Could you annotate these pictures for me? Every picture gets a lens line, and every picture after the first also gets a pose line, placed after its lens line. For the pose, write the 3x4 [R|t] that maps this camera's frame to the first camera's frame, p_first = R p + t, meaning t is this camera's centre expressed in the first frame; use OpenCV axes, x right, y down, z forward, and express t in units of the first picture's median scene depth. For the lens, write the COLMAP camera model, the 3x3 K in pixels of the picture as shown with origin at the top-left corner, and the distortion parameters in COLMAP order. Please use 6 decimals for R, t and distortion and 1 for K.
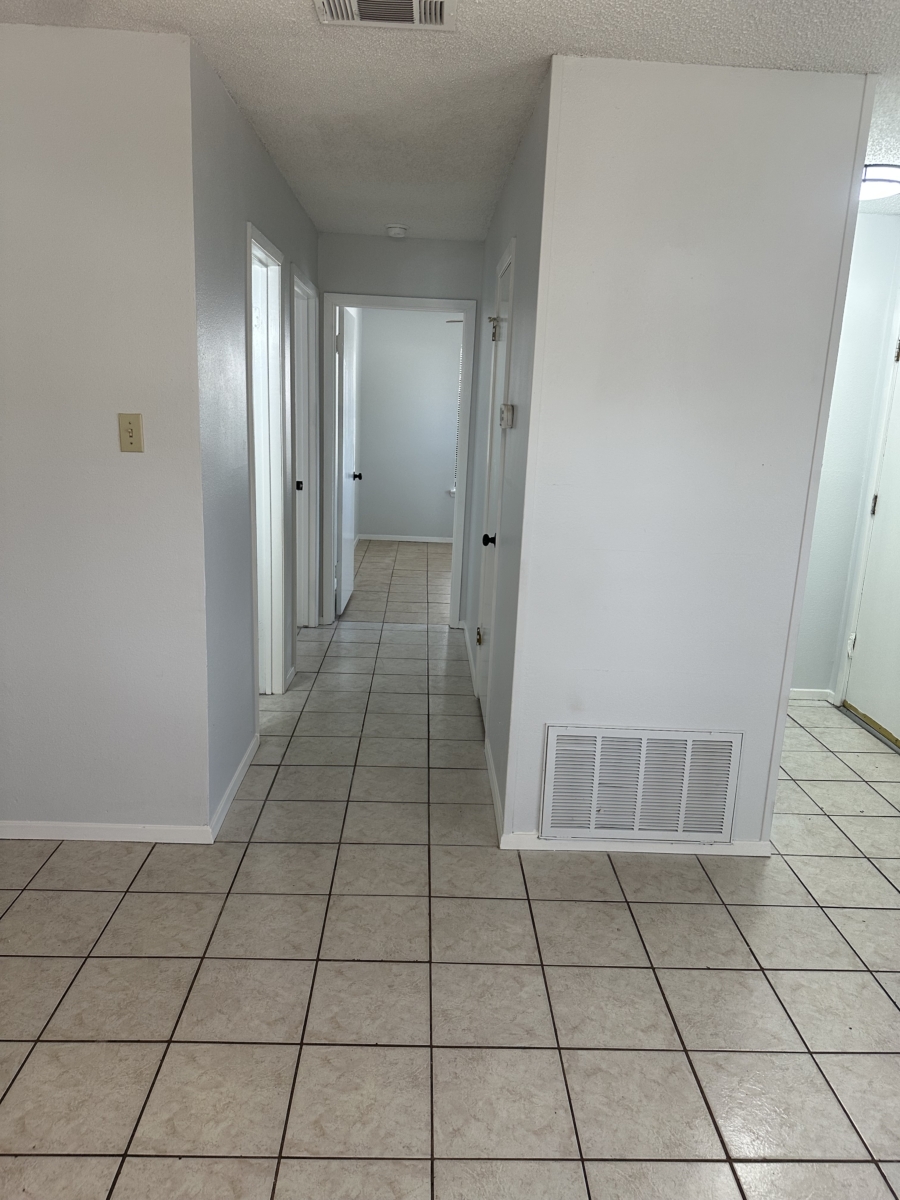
lens RADIAL K [[838.3, 0, 450.0], [0, 838.3, 590.4], [0, 0, 1]] dist [0.051445, -0.062587]
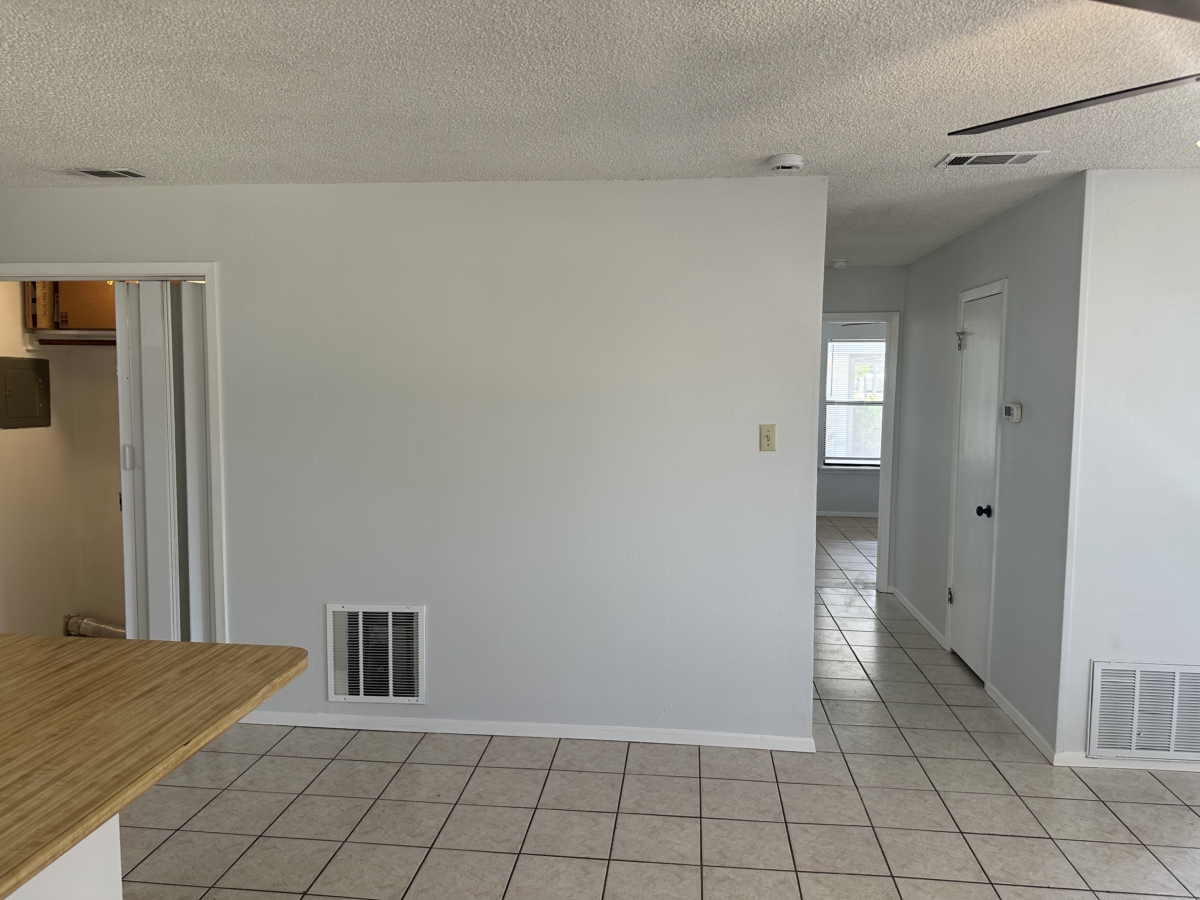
lens RADIAL K [[838.3, 0, 598.2], [0, 838.3, 442.4], [0, 0, 1]] dist [0.051445, -0.062587]
pose [[0.989902, -0.024398, -0.139640, -0.303316], [0.003660, 0.989148, -0.146875, 0.016525], [0.141708, 0.144881, 0.979249, -0.266934]]
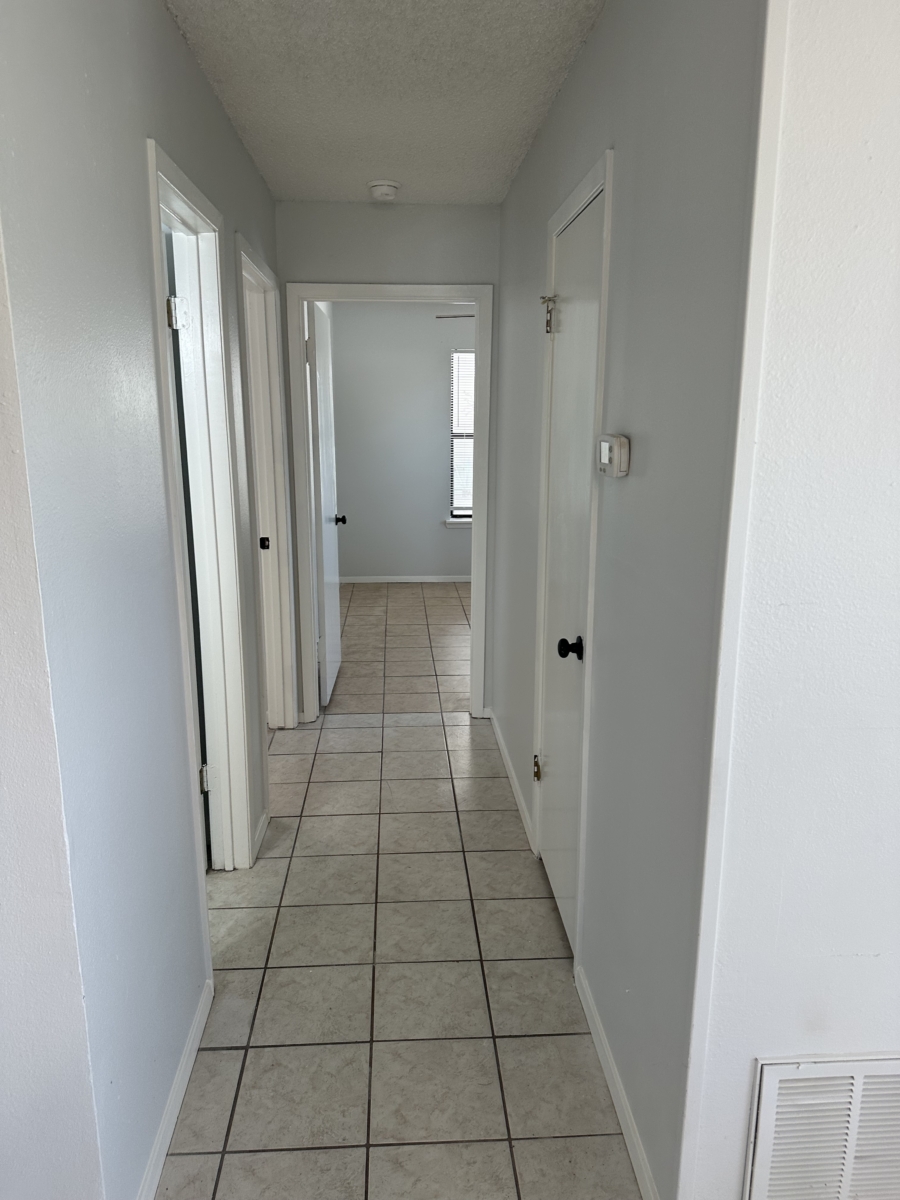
lens RADIAL K [[838.3, 0, 437.2], [0, 838.3, 586.9], [0, 0, 1]] dist [0.051445, -0.062587]
pose [[0.998847, -0.045846, 0.014234, -0.053199], [0.046034, 0.998853, -0.013199, -0.093663], [-0.013613, 0.013839, 0.999812, 0.346482]]
